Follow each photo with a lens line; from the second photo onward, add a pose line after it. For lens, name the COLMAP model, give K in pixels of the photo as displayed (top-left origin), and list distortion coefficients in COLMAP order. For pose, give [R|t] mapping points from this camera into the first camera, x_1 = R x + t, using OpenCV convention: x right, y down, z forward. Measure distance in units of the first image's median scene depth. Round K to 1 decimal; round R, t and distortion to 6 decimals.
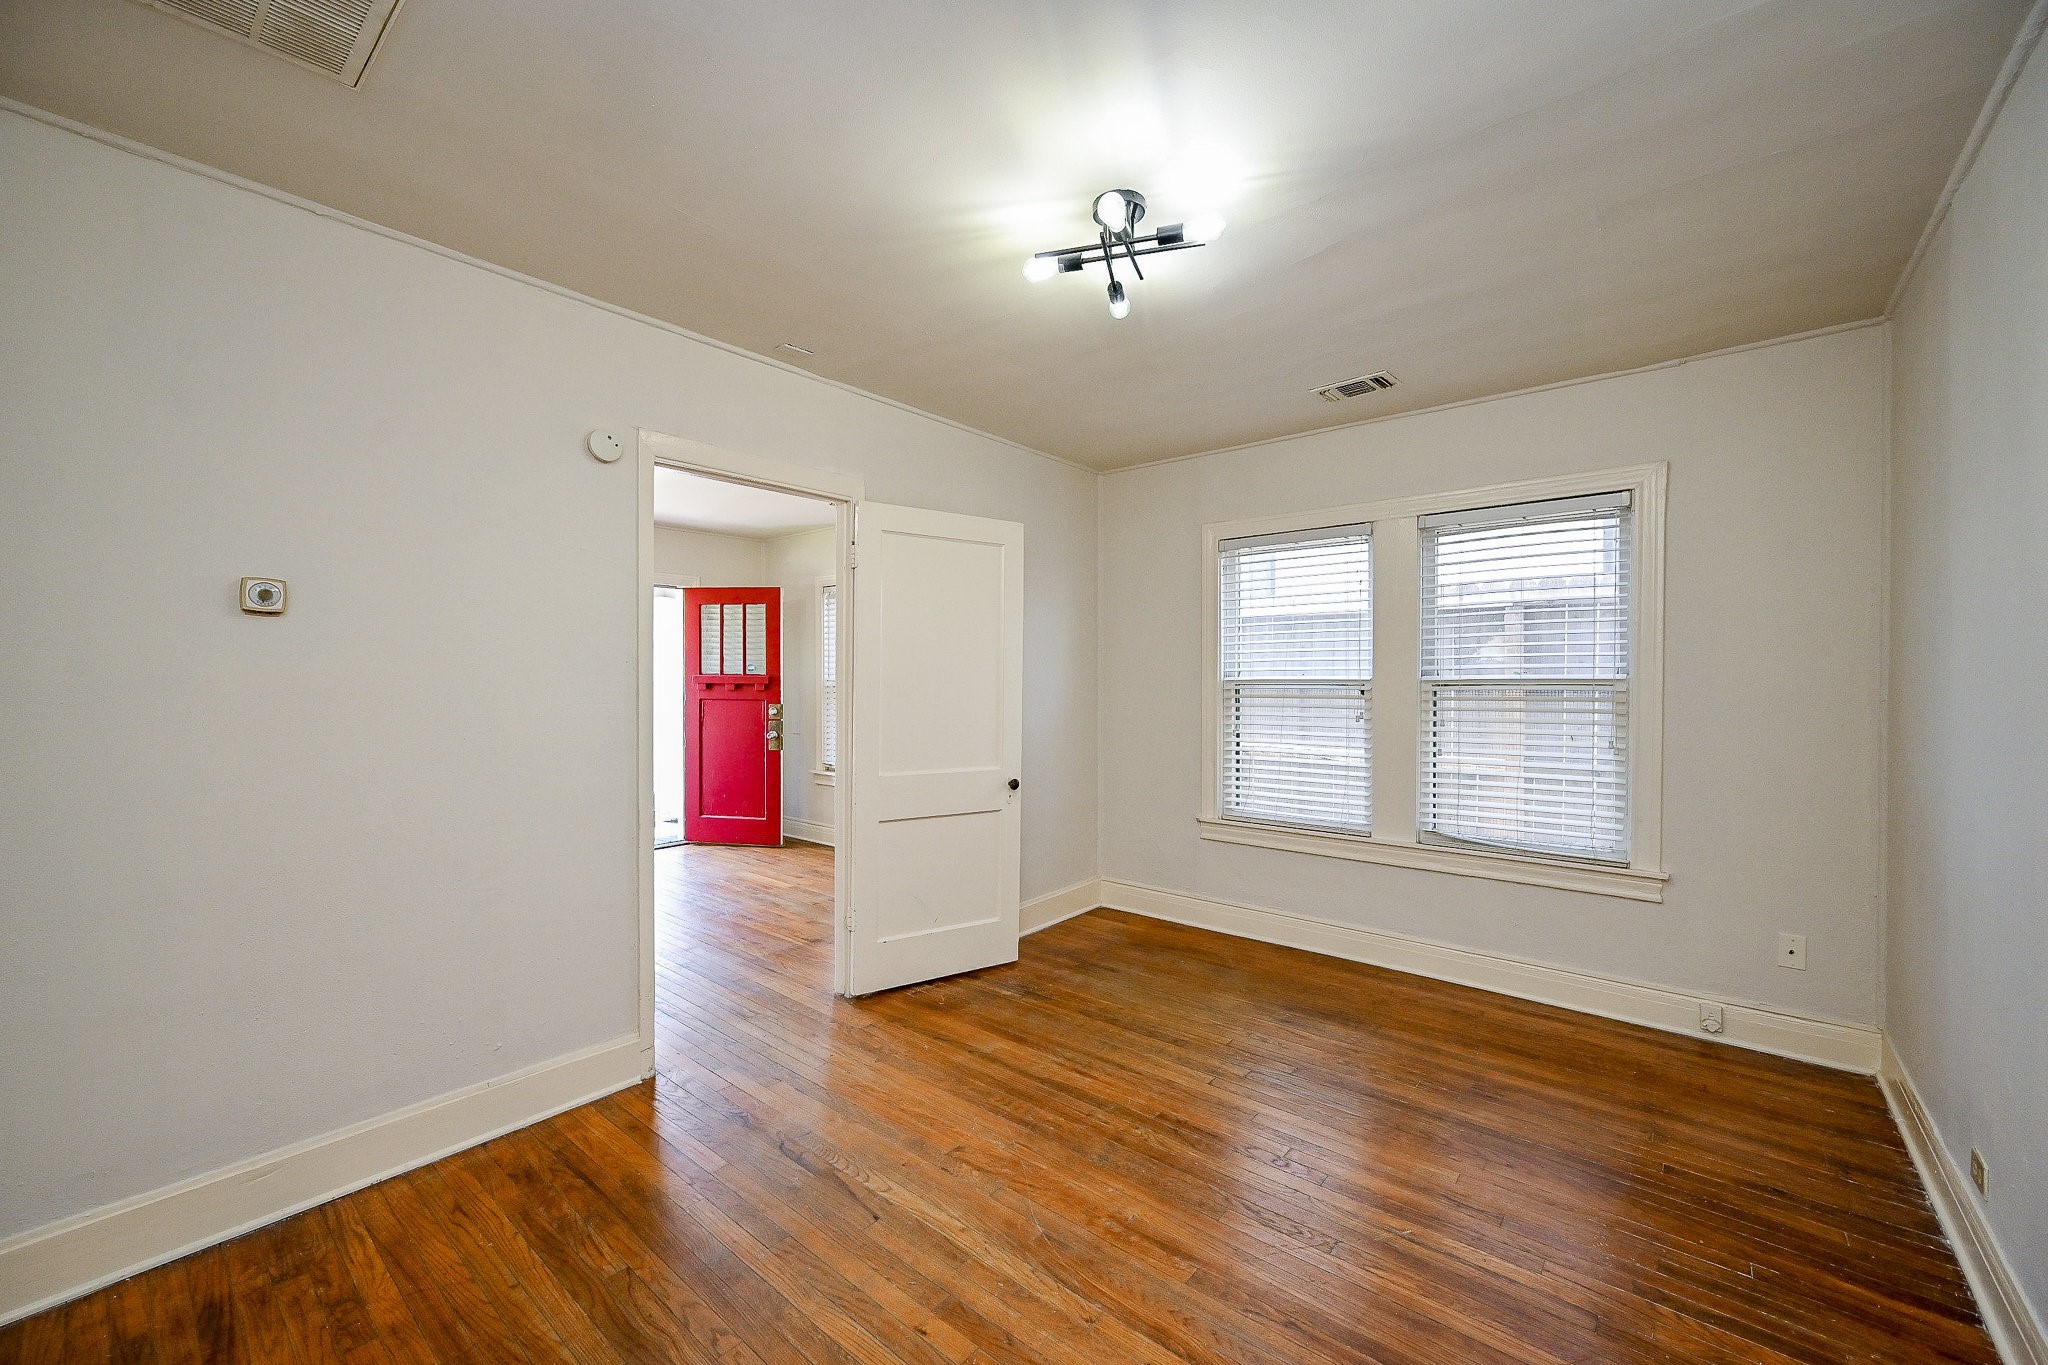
lens RADIAL K [[818.6, 0, 1016.3], [0, 818.6, 683.6], [0, 0, 1]] dist [-0.001348, -0.000077]
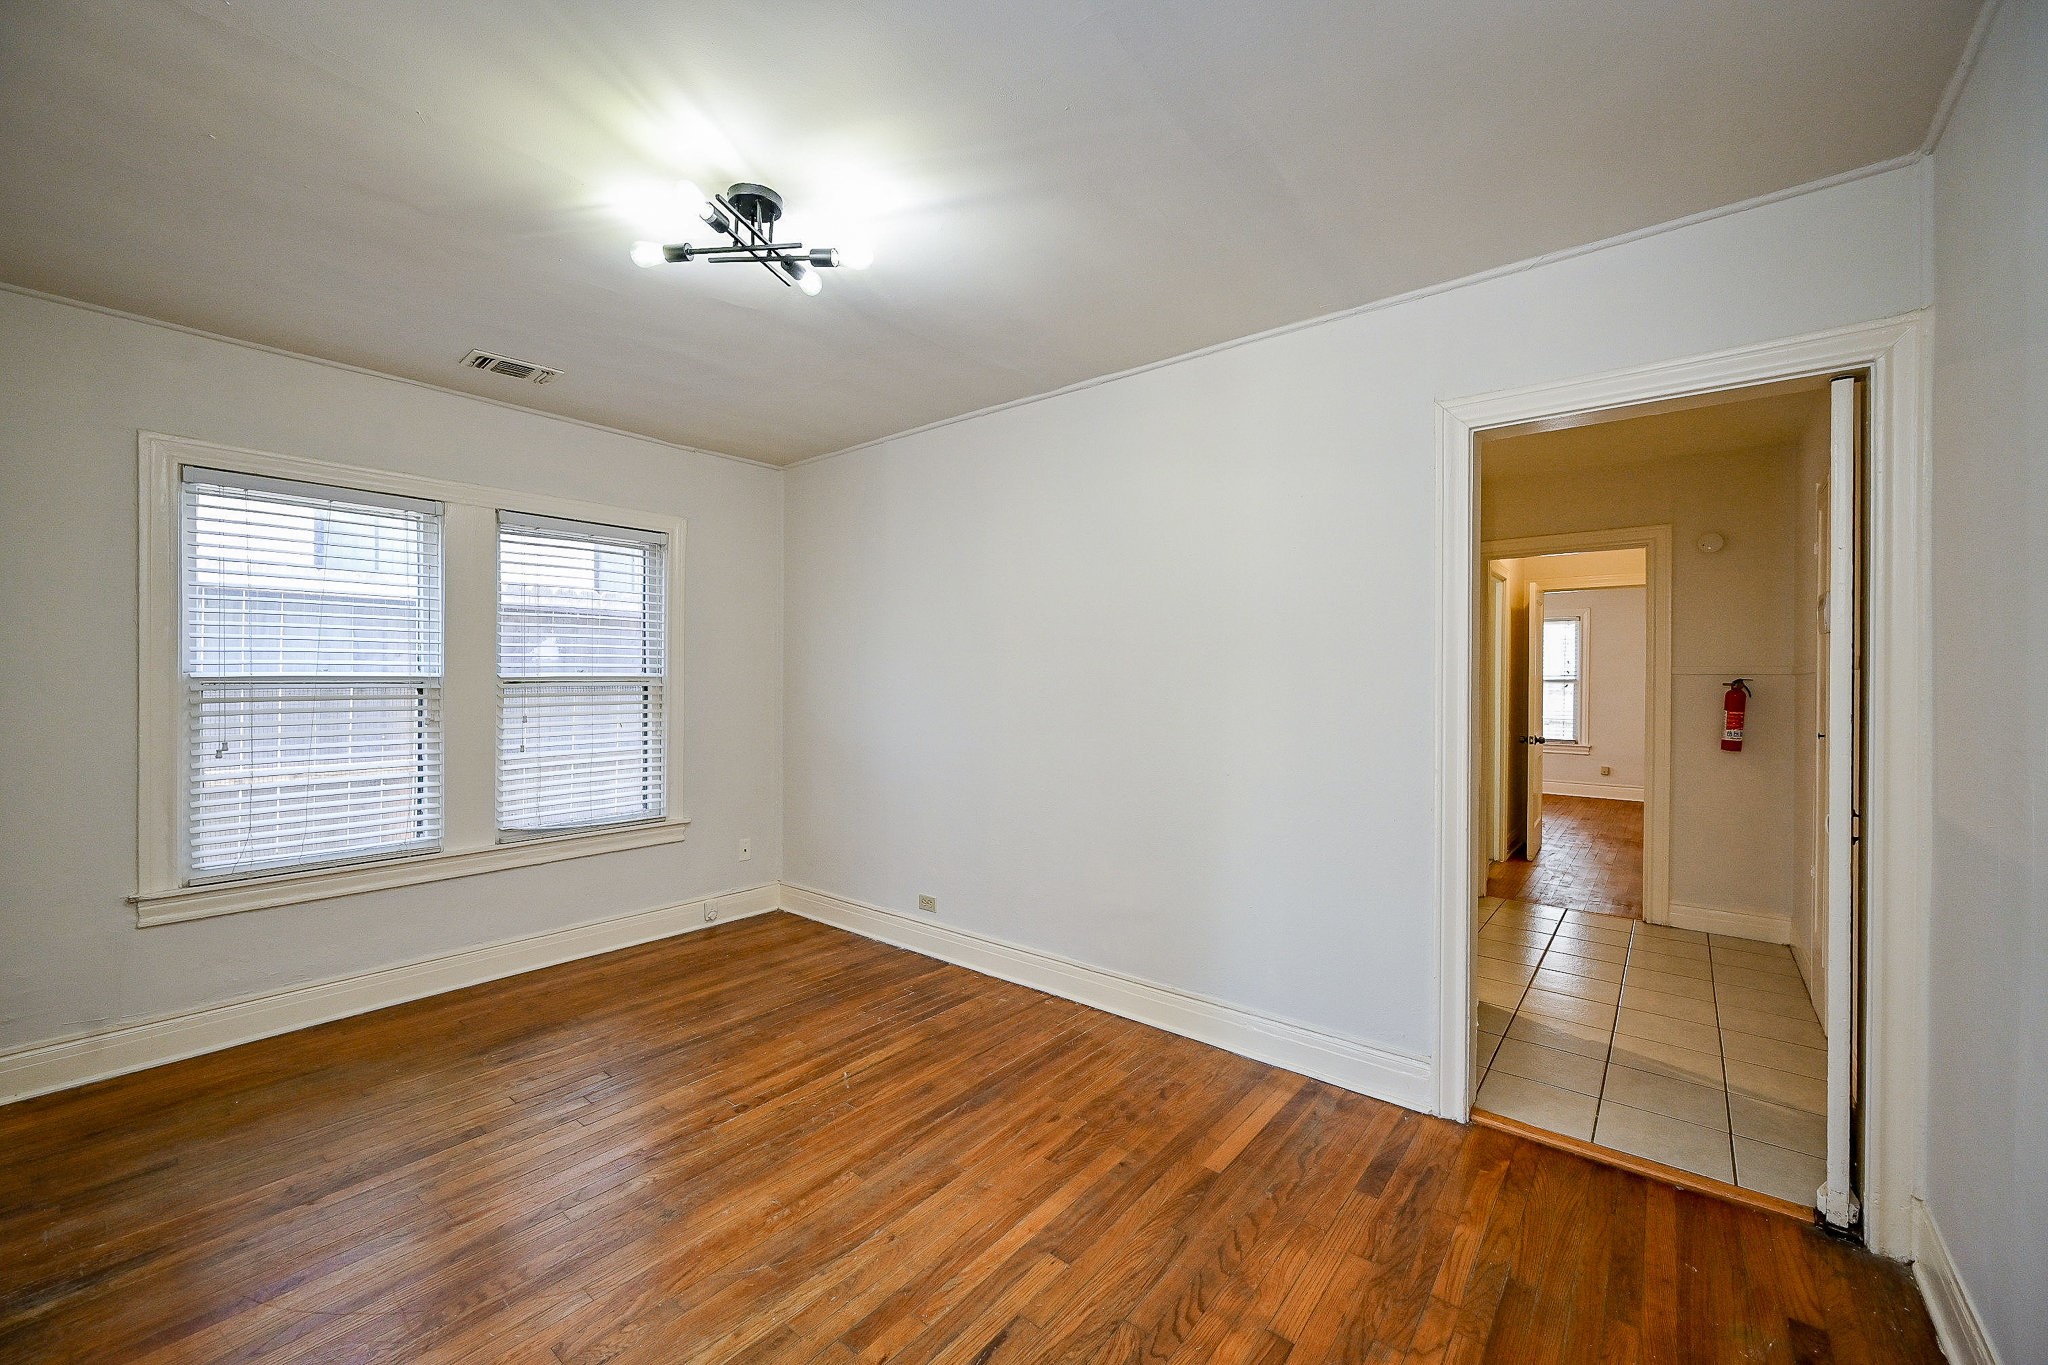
lens RADIAL K [[808.0, 0, 1024.0], [0, 808.0, 682.5], [0, 0, 1]] dist [0.000031, 0.000122]
pose [[-0.028574, -0.005372, 0.999577, -0.527680], [0.003363, 0.999979, 0.005470, -0.001546], [-0.999586, 0.003518, -0.028556, 0.428851]]
